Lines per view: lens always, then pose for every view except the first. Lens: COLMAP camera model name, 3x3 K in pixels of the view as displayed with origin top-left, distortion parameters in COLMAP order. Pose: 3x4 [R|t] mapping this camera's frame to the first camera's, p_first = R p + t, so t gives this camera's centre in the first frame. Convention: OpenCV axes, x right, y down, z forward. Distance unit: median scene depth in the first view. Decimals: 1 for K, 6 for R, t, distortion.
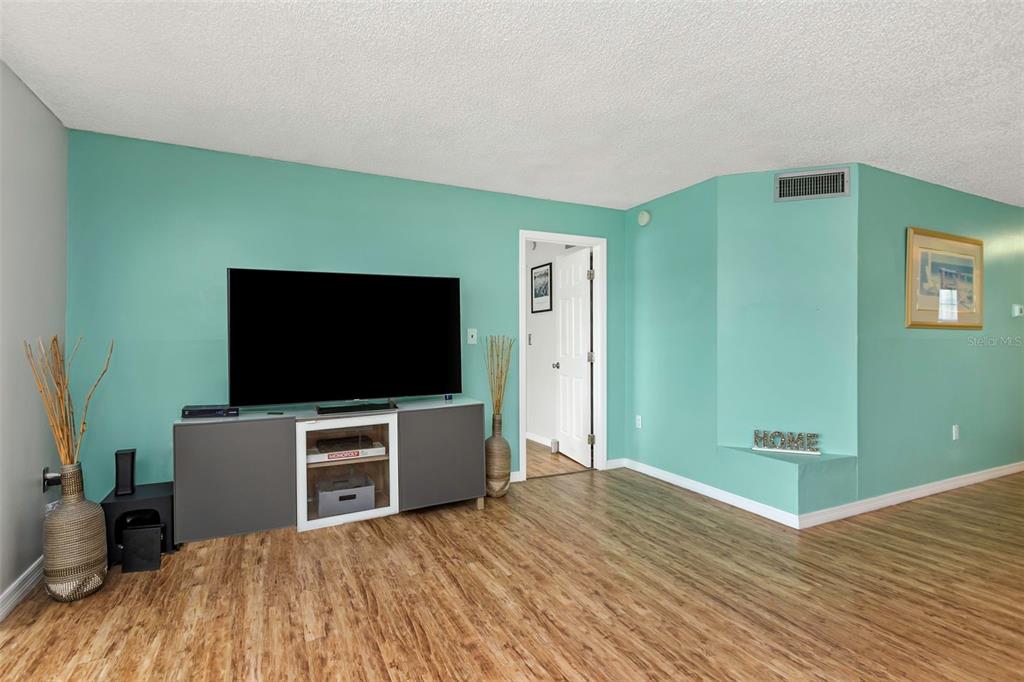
lens RADIAL K [[501.9, 0, 512.0], [0, 501.9, 341.0], [0, 0, 1]] dist [0.003079, 0.000092]
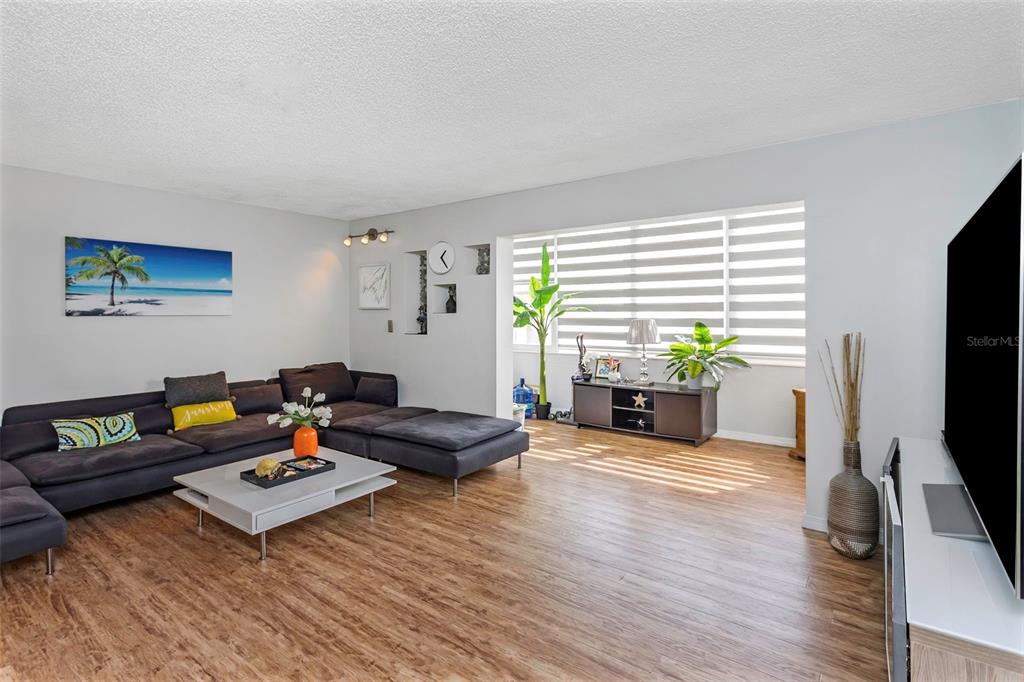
lens RADIAL K [[515.5, 0, 507.6], [0, 515.5, 296.1], [0, 0, 1]] dist [0.000483, 0.000112]
pose [[-0.894668, -0.008468, -0.446651, 0.417642], [0.004858, 0.999577, -0.028681, -0.068567], [0.446705, -0.027830, -0.894248, 1.853155]]
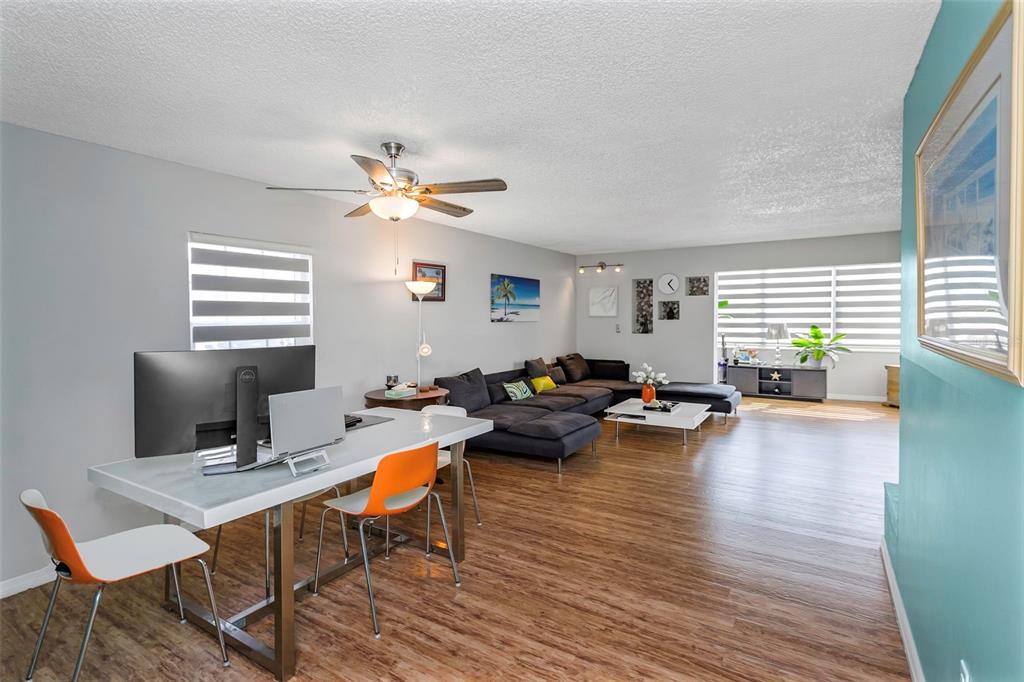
lens RADIAL K [[514.7, 0, 504.6], [0, 514.7, 314.5], [0, 0, 1]] dist [0.000842, -0.000050]
pose [[-0.855931, 0.004553, -0.517070, 2.419628], [0.005658, 0.999984, -0.000560, -0.099043], [0.517059, -0.003405, -0.855943, 2.122368]]
